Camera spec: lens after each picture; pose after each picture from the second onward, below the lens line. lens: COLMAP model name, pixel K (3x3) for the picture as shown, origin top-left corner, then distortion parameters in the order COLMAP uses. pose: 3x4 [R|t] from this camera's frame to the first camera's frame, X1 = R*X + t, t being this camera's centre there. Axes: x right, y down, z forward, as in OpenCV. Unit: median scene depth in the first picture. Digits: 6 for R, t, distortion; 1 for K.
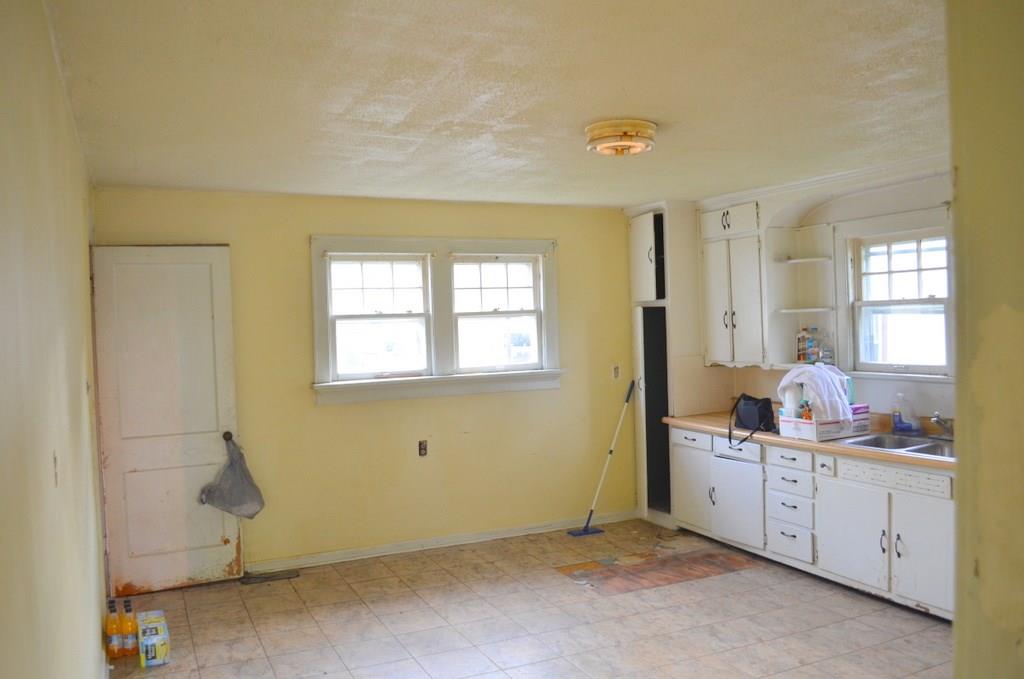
lens RADIAL K [[803.5, 0, 512.0], [0, 803.5, 339.5], [0, 0, 1]] dist [-0.088485, 0.006406]
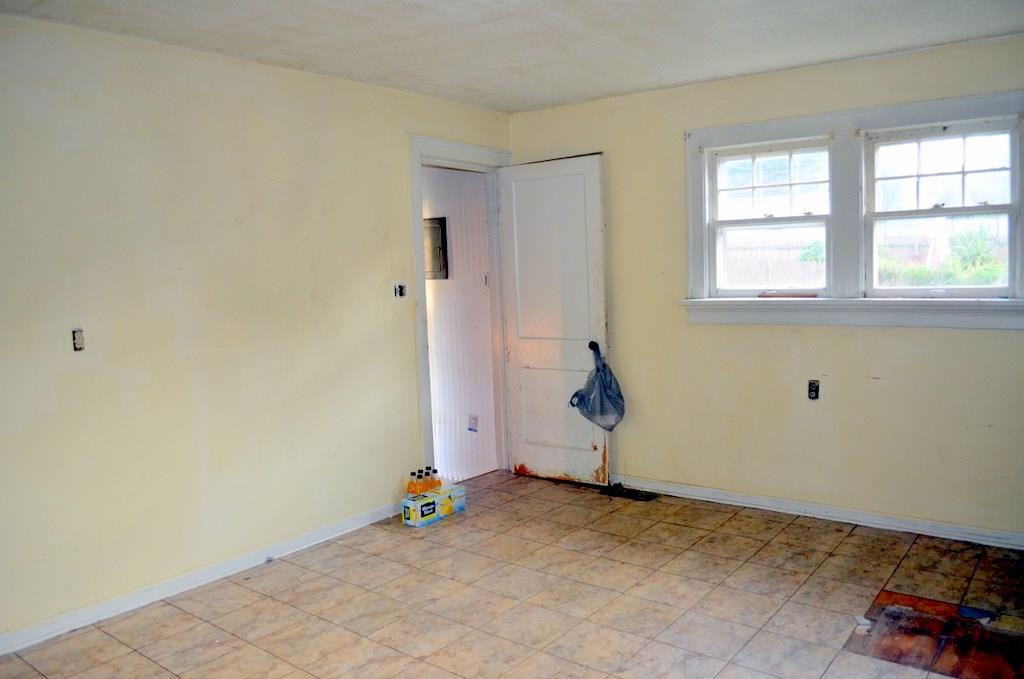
lens RADIAL K [[803.5, 0, 512.0], [0, 803.5, 339.5], [0, 0, 1]] dist [-0.088485, 0.006406]
pose [[0.447205, 0.100178, -0.888804, 0.495431], [0.005731, 0.993367, 0.114847, -0.003590], [0.894413, -0.056454, 0.443665, 0.449110]]
